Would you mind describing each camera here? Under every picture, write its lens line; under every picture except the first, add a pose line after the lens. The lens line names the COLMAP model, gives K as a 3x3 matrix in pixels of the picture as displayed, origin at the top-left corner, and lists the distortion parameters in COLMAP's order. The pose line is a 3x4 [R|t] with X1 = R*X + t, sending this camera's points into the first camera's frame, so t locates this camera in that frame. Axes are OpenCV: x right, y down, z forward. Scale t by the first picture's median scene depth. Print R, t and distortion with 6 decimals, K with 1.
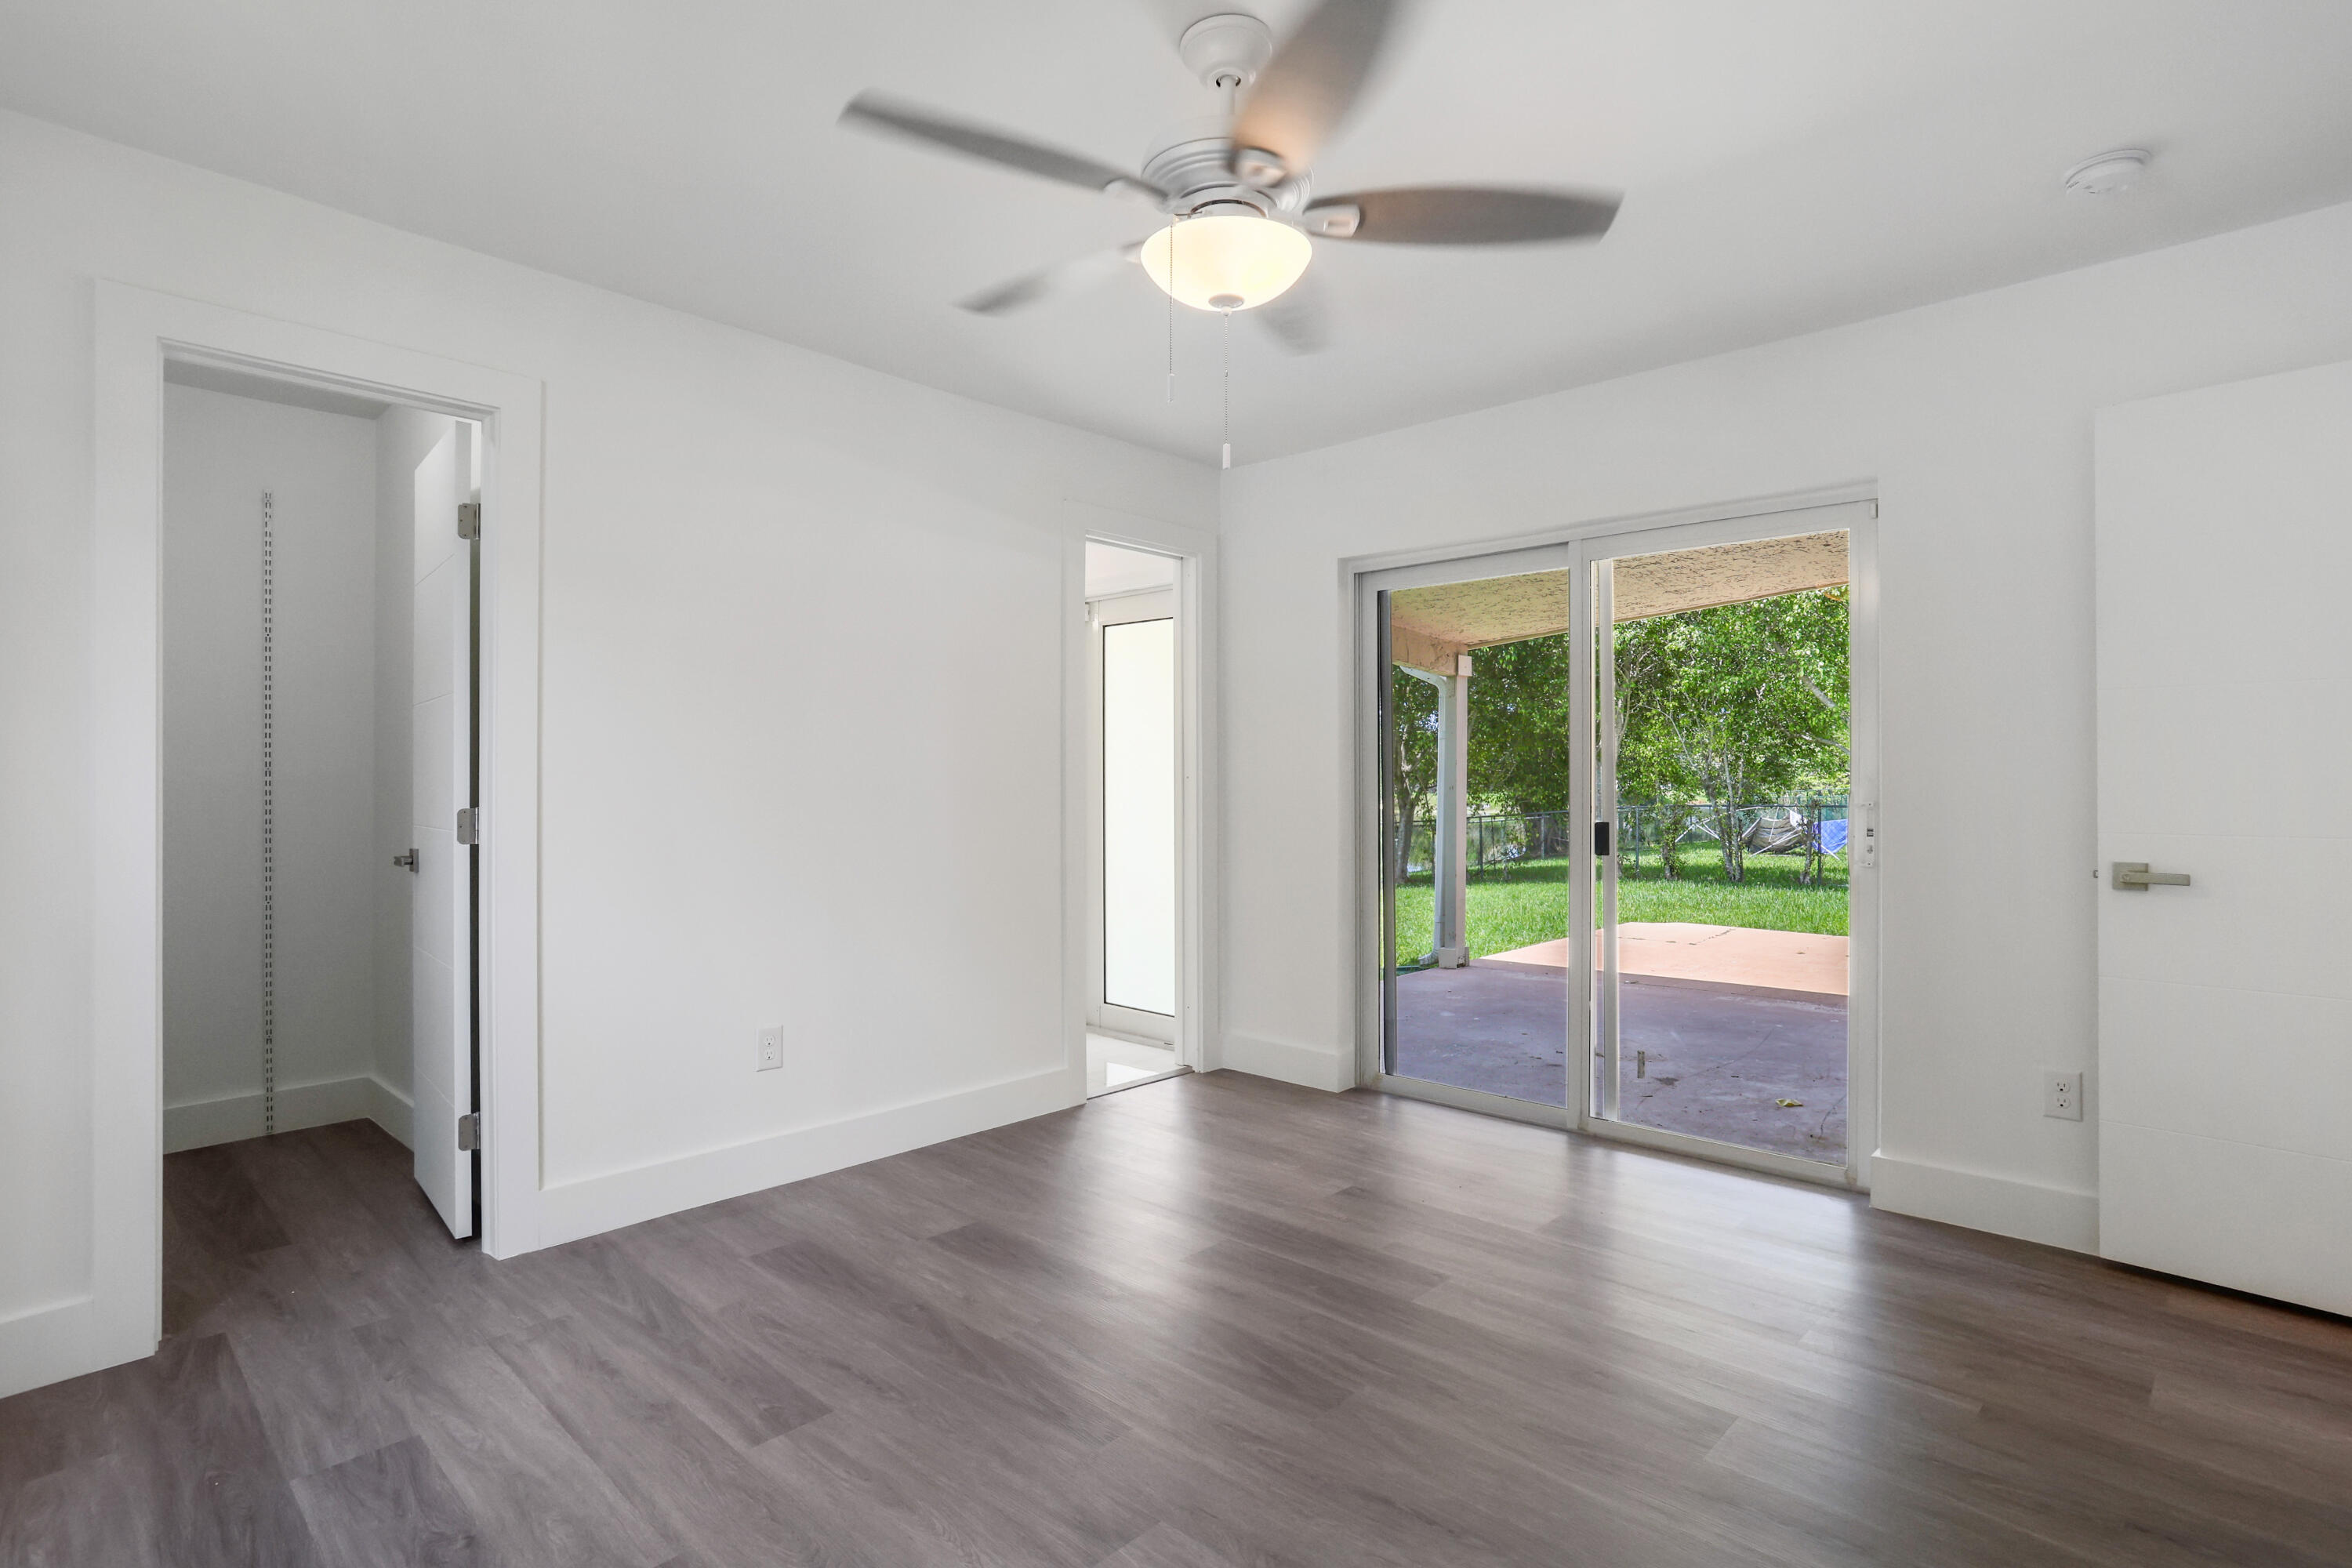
lens RADIAL K [[1155.0, 0, 1176.0], [0, 1155.0, 784.0], [0, 0, 1]] dist [0.001741, 0.000492]
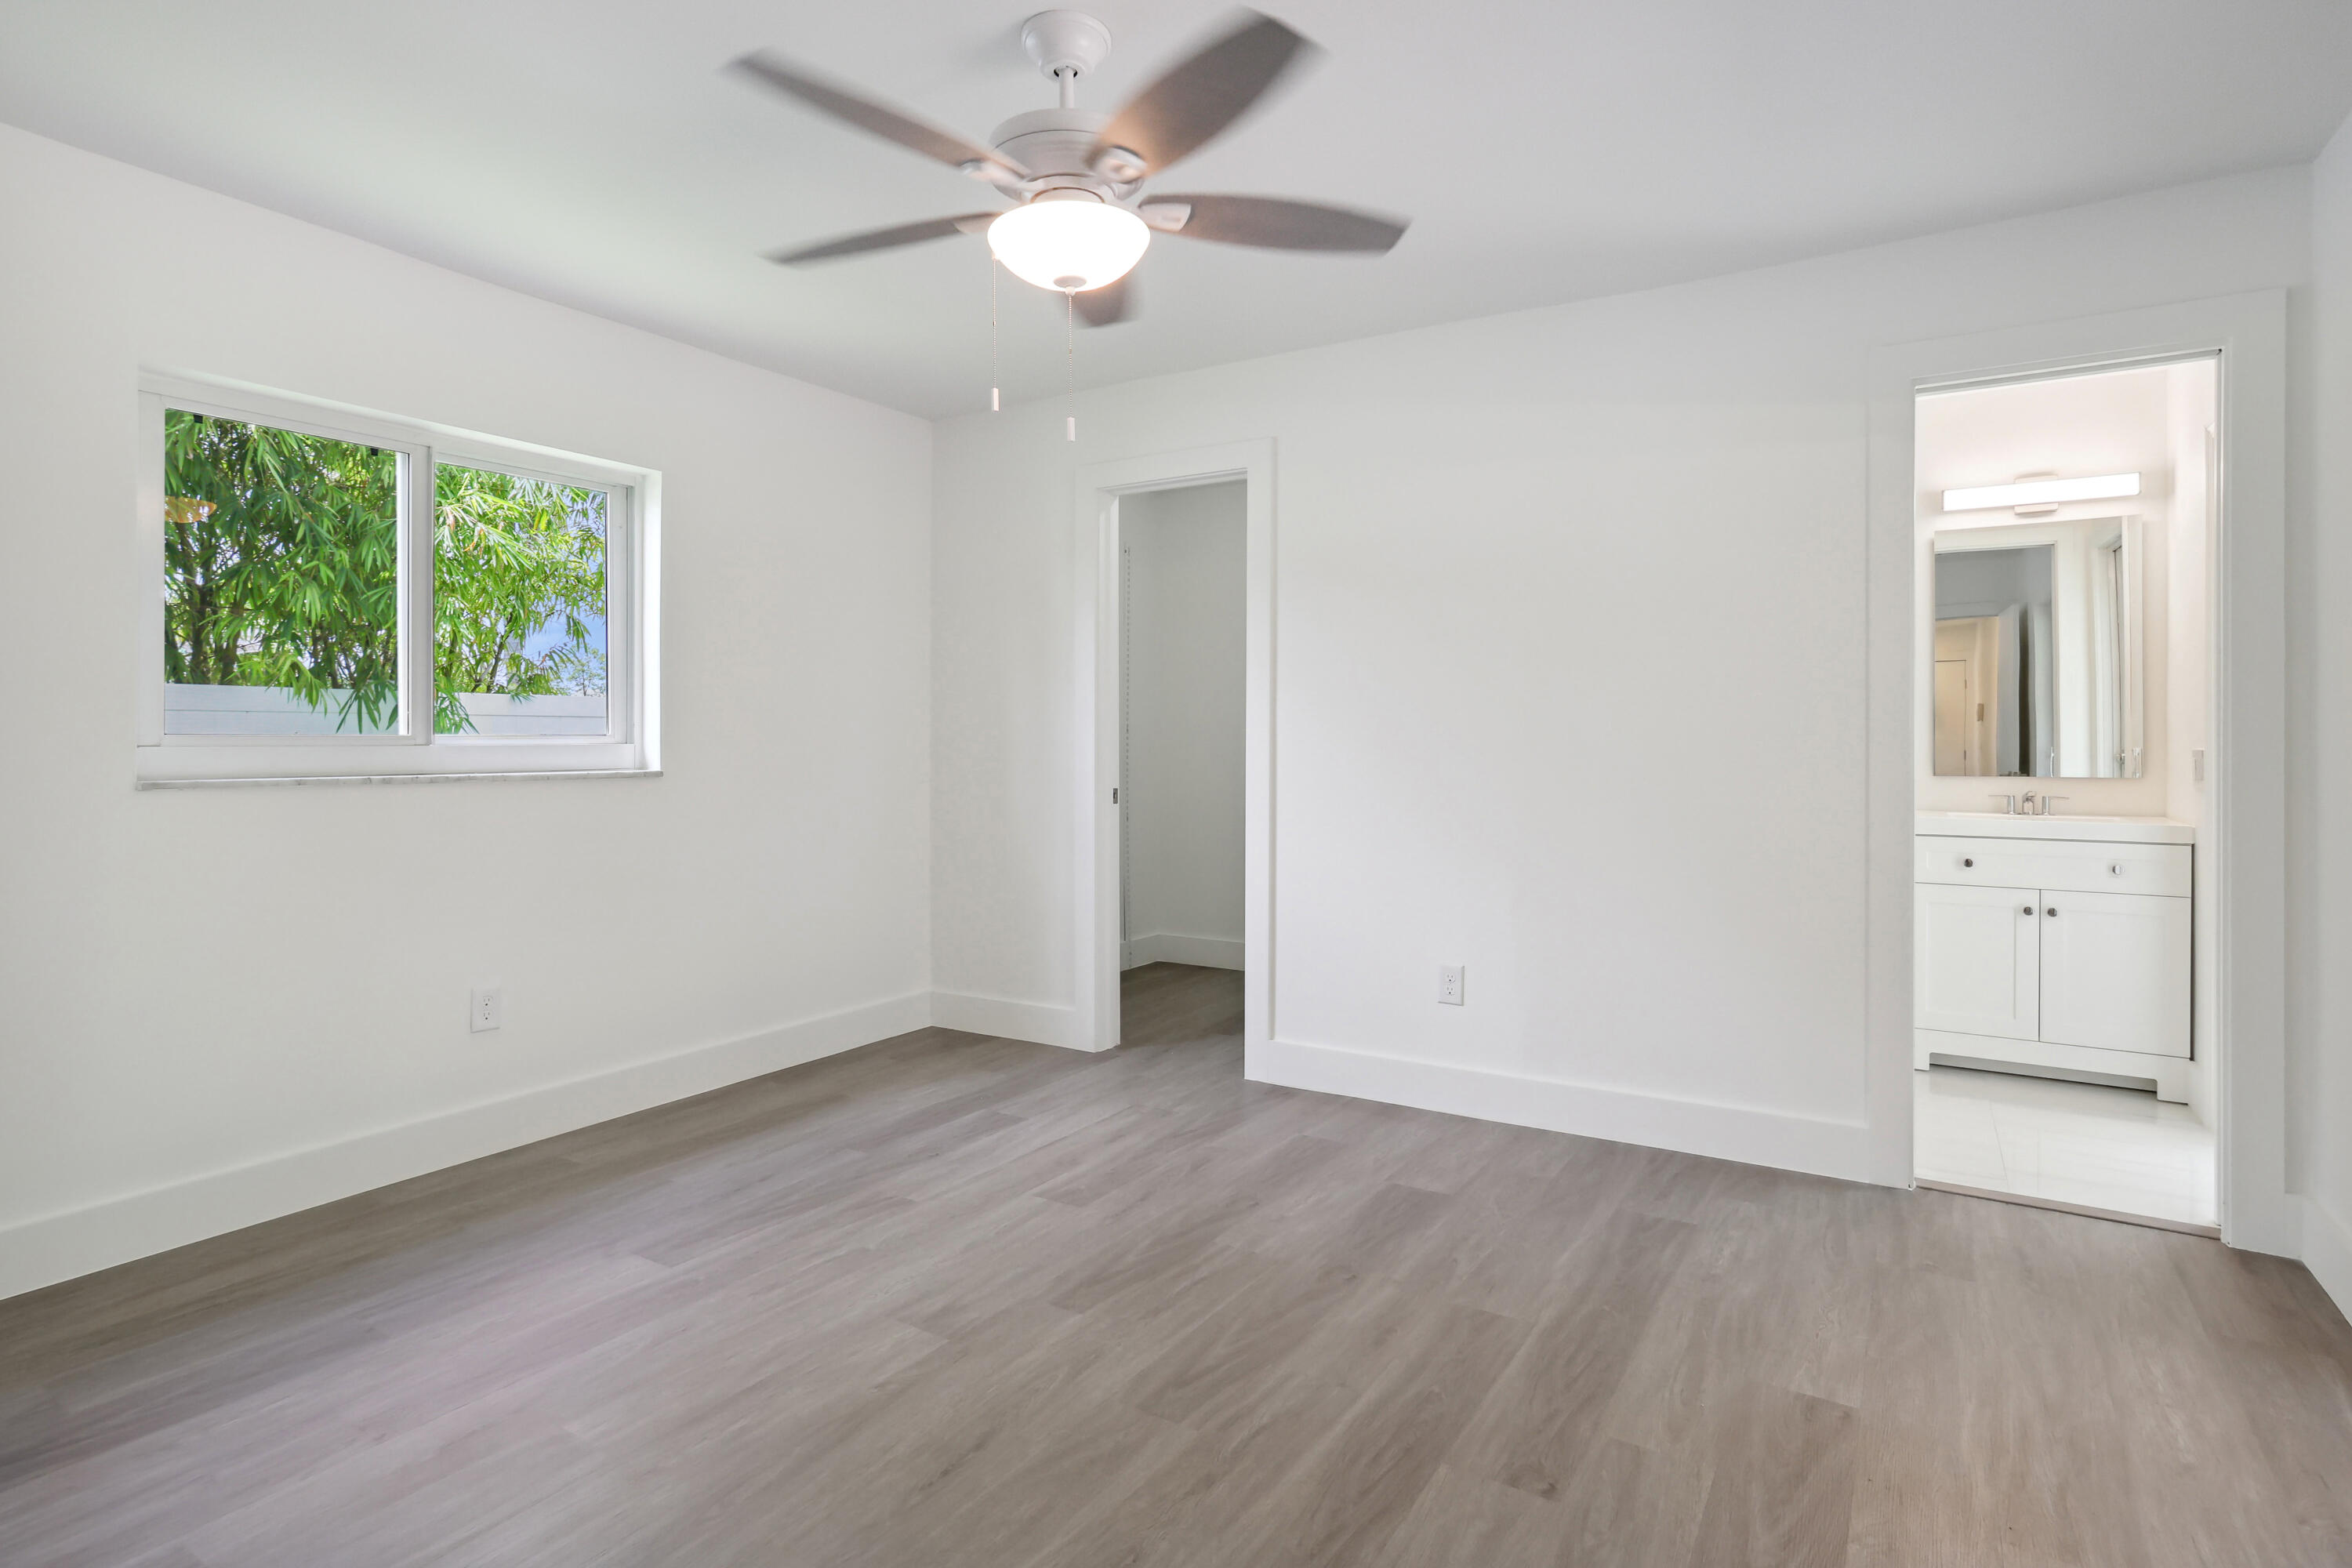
lens RADIAL K [[1172.6, 0, 1175.5], [0, 1172.6, 744.5], [0, 0, 1]] dist [-0.003116, -0.000133]
pose [[0.216060, 0.004272, -0.976371, 0.918608], [-0.003790, 0.999987, 0.003536, 0.003410], [0.976373, 0.002936, 0.216074, 0.715981]]
